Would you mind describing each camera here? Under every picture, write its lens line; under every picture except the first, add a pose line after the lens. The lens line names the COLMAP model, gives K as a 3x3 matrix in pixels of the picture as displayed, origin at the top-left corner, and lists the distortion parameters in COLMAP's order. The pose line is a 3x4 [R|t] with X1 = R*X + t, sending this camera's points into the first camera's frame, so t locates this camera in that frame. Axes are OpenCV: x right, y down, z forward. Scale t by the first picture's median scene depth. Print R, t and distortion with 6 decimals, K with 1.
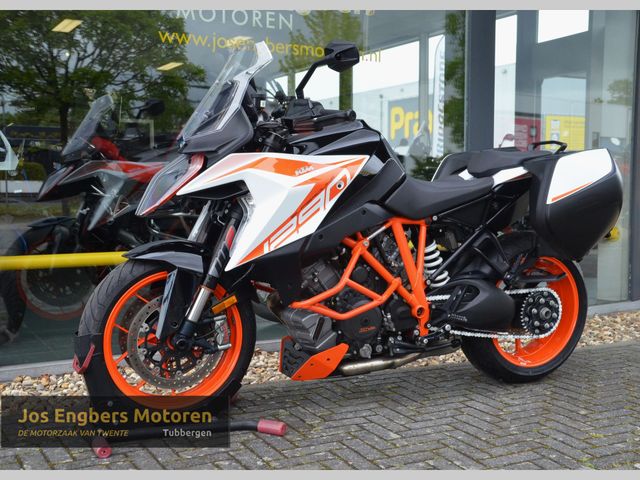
lens RADIAL K [[824.1, 0, 332.6], [0, 824.1, 237.2], [0, 0, 1]] dist [0.036065, 0.030540]
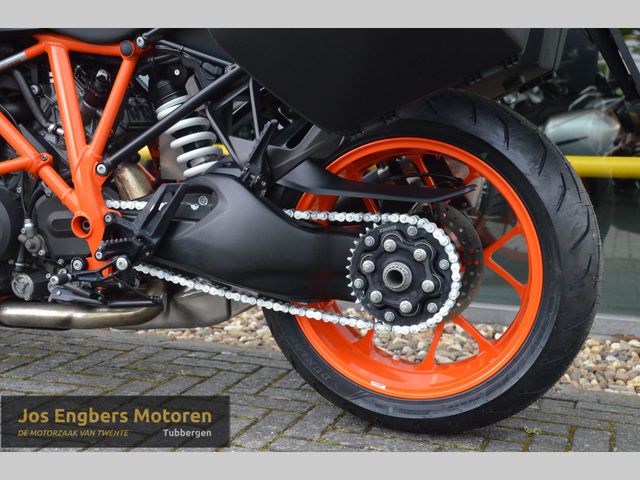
lens RADIAL K [[847.7, 0, 331.6], [0, 847.7, 248.8], [0, 0, 1]] dist [0.049740, 0.476925]
pose [[0.696285, 0.105807, -0.709924, 0.590046], [-0.077862, 0.994373, 0.071835, 0.055014], [0.713529, 0.005259, 0.700606, 0.739147]]
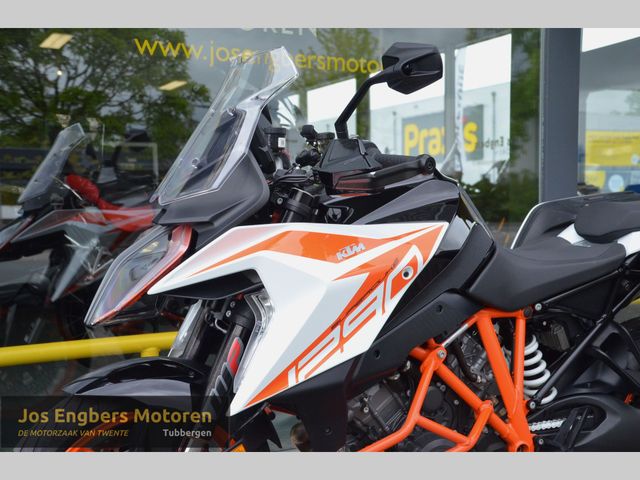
lens RADIAL K [[847.7, 0, 331.6], [0, 847.7, 248.8], [0, 0, 1]] dist [0.049740, 0.476925]
pose [[0.999810, -0.011899, -0.015471, -0.033877], [0.011724, 0.999867, -0.011357, -0.065870], [0.015604, 0.011173, 0.999816, 0.306920]]
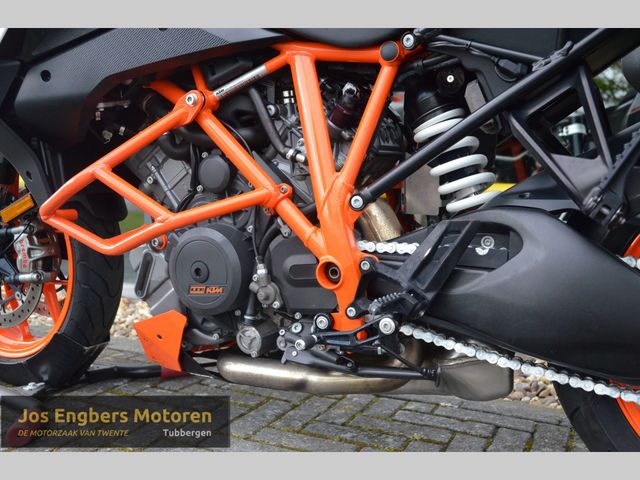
lens RADIAL K [[620.4, 0, 336.1], [0, 620.4, 243.5], [0, 0, 1]] dist [-0.034262, 0.002608]
pose [[0.610233, 0.083397, -0.787820, 0.346026], [-0.074963, 0.996060, 0.047375, 0.061408], [0.788668, 0.030148, 0.614080, 0.814559]]
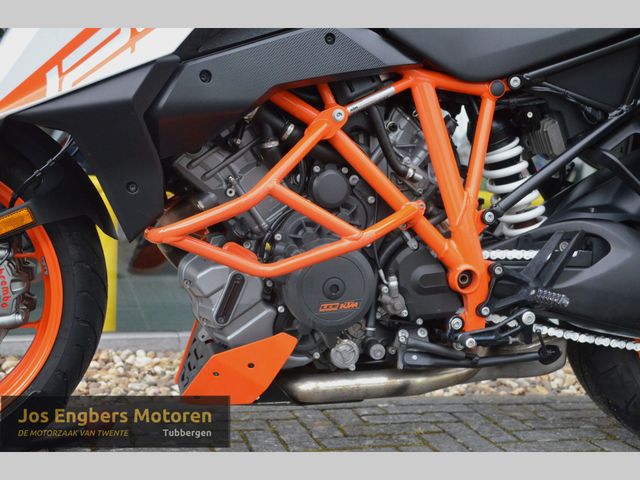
lens RADIAL K [[847.7, 0, 331.6], [0, 847.7, 248.8], [0, 0, 1]] dist [0.049740, 0.476925]
pose [[0.978291, 0.050399, -0.201012, 0.127057], [-0.049806, 0.998727, 0.008008, 0.073362], [0.201160, 0.002178, 0.979556, 0.518203]]
